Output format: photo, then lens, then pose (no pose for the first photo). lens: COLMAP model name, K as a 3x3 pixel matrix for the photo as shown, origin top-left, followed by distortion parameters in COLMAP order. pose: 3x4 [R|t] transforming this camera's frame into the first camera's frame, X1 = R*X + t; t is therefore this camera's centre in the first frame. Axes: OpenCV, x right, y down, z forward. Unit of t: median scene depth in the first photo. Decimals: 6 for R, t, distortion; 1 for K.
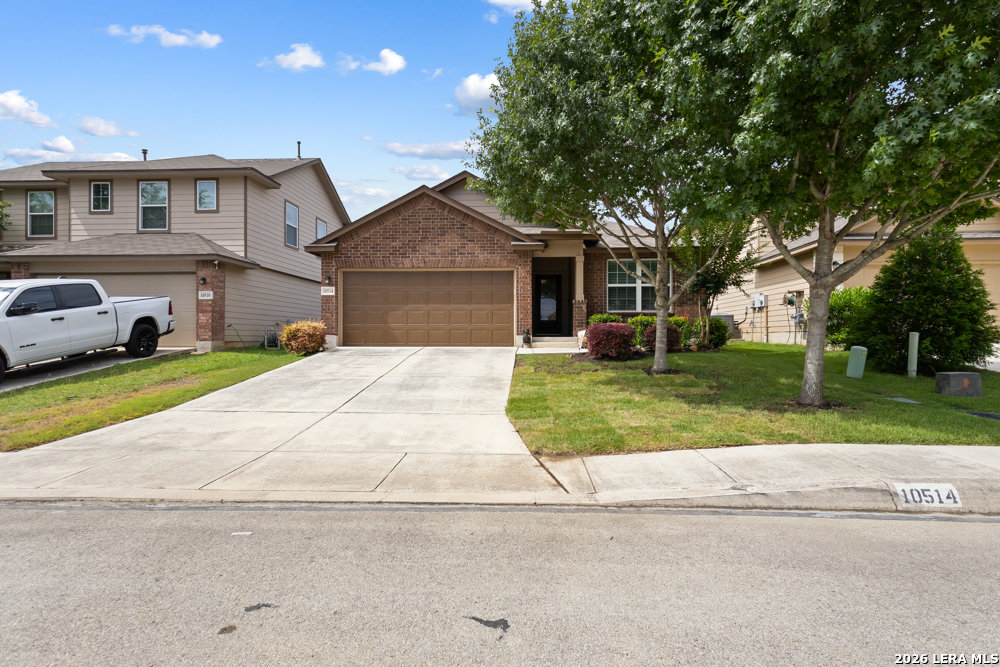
lens RADIAL K [[518.6, 0, 495.1], [0, 518.6, 333.8], [0, 0, 1]] dist [0.000576, 0.000019]
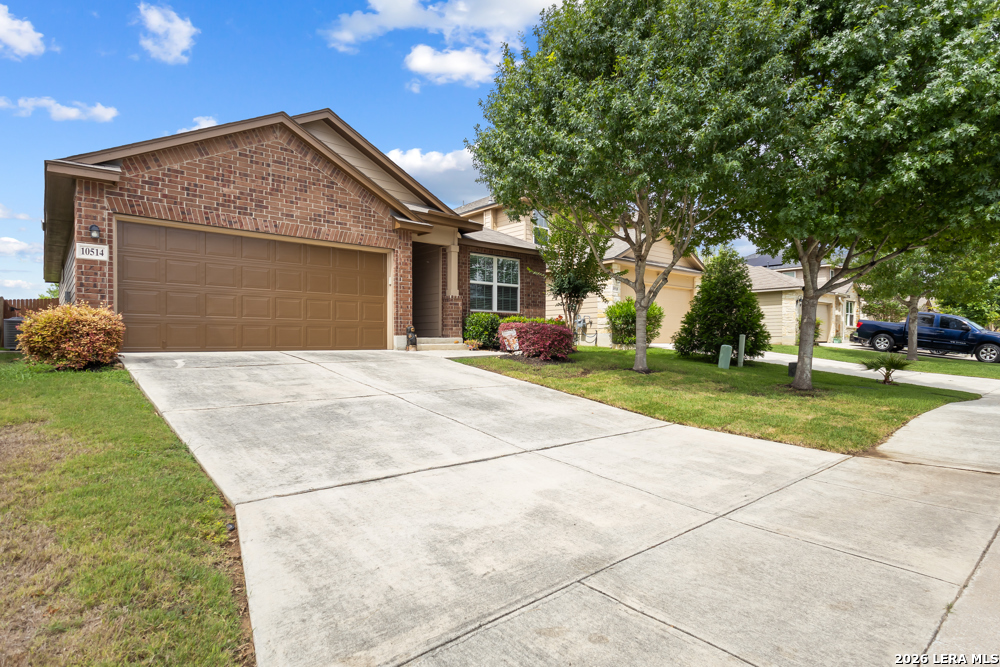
lens RADIAL K [[537.2, 0, 499.8], [0, 537.2, 337.6], [0, 0, 1]] dist [0.002360, -0.000238]
pose [[0.713490, 0.005127, 0.700647, -0.417120], [0.000250, 0.999971, -0.007572, 0.012505], [-0.700665, 0.005578, 0.713468, 0.297550]]
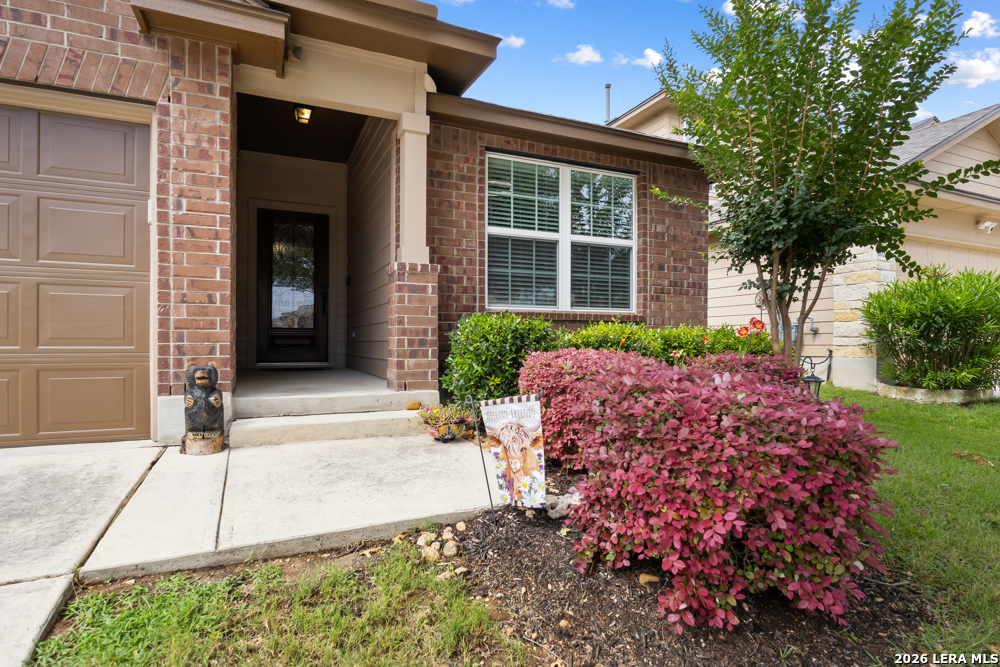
lens RADIAL K [[537.2, 0, 499.2], [0, 537.2, 336.5], [0, 0, 1]] dist [0.002360, -0.000238]
pose [[0.883973, 0.006584, 0.467492, 0.063529], [-0.001598, 0.999938, -0.011063, -0.020937], [-0.467535, 0.009033, 0.883928, 0.707479]]
